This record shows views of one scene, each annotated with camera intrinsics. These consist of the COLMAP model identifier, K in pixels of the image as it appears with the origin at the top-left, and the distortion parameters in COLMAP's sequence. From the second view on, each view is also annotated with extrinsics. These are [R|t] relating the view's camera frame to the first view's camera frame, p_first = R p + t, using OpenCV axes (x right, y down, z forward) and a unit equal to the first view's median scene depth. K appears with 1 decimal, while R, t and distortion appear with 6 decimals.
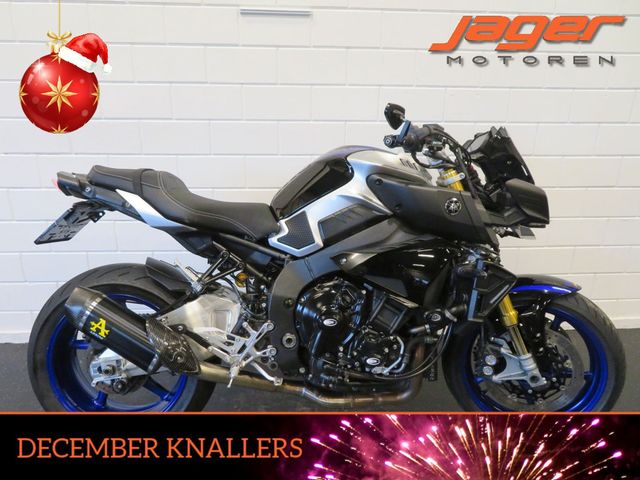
lens RADIAL K [[489.9, 0, 321.6], [0, 489.9, 240.2], [0, 0, 1]] dist [-0.030623, -0.000530]
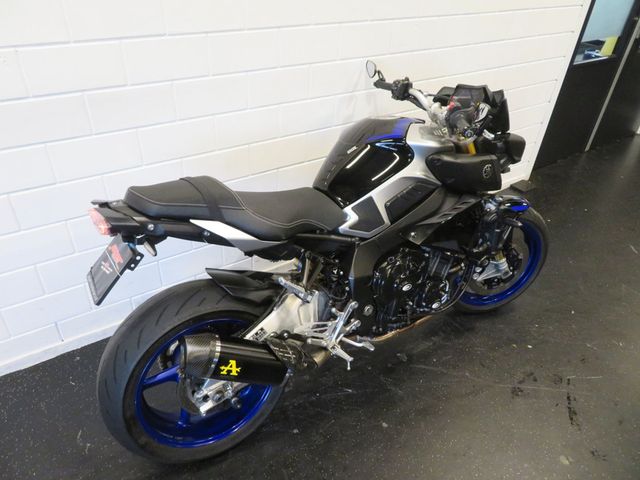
lens RADIAL K [[489.9, 0, 320.5], [0, 489.9, 242.0], [0, 0, 1]] dist [-0.030623, -0.000530]
pose [[0.853335, -0.264145, 0.449497, -0.626456], [0.104101, 0.931120, 0.349541, -0.346821], [-0.510865, -0.251482, 0.822055, 0.166481]]
